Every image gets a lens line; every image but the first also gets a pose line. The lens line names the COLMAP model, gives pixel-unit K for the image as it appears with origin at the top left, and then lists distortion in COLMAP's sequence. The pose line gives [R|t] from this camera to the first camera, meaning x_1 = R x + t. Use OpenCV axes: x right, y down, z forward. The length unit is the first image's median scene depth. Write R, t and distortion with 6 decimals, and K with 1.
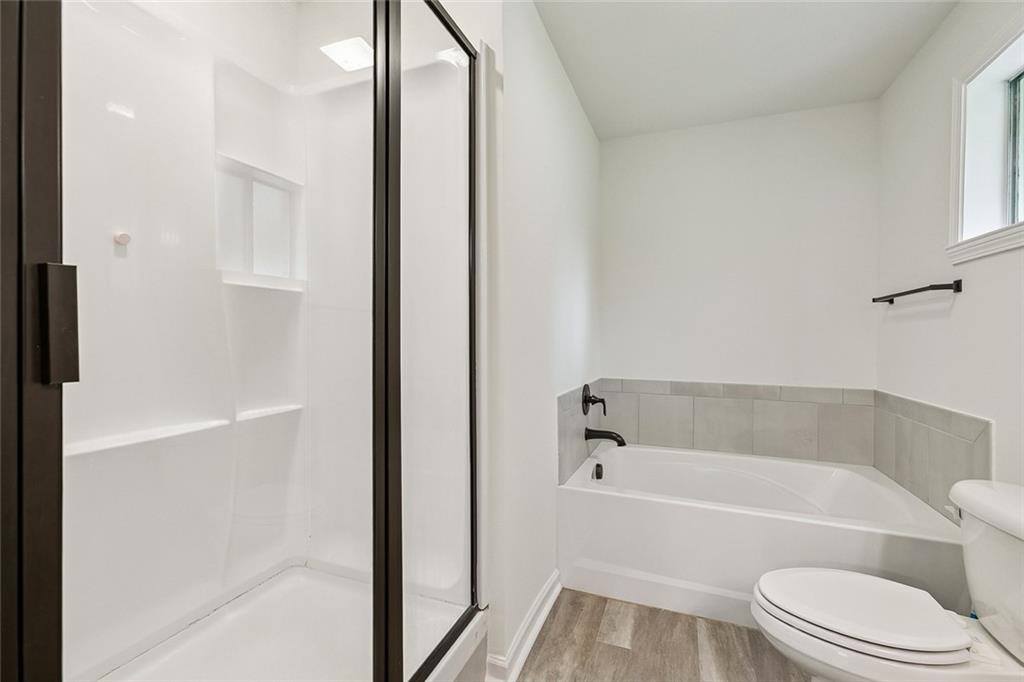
lens RADIAL K [[459.3, 0, 506.4], [0, 459.3, 332.7], [0, 0, 1]] dist [0.004025, 0.001421]
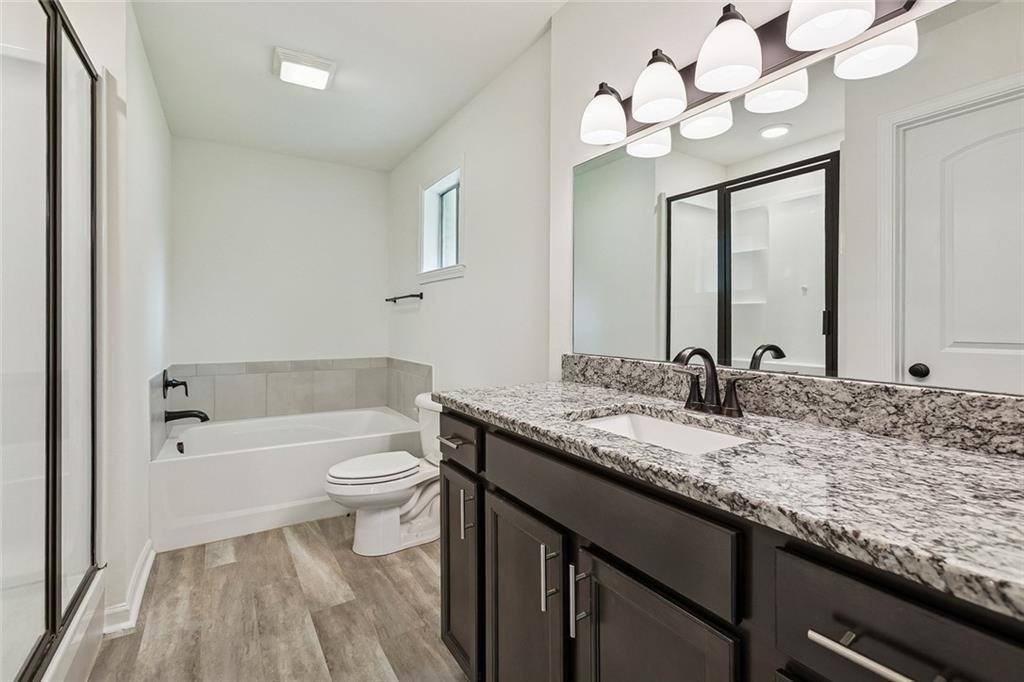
lens RADIAL K [[459.3, 0, 506.4], [0, 459.3, 332.7], [0, 0, 1]] dist [0.004025, 0.001421]
pose [[0.604771, -0.020881, 0.796126, -0.252709], [-0.004005, 0.999564, 0.029259, -0.007974], [-0.796389, -0.020884, 0.604424, -0.338659]]
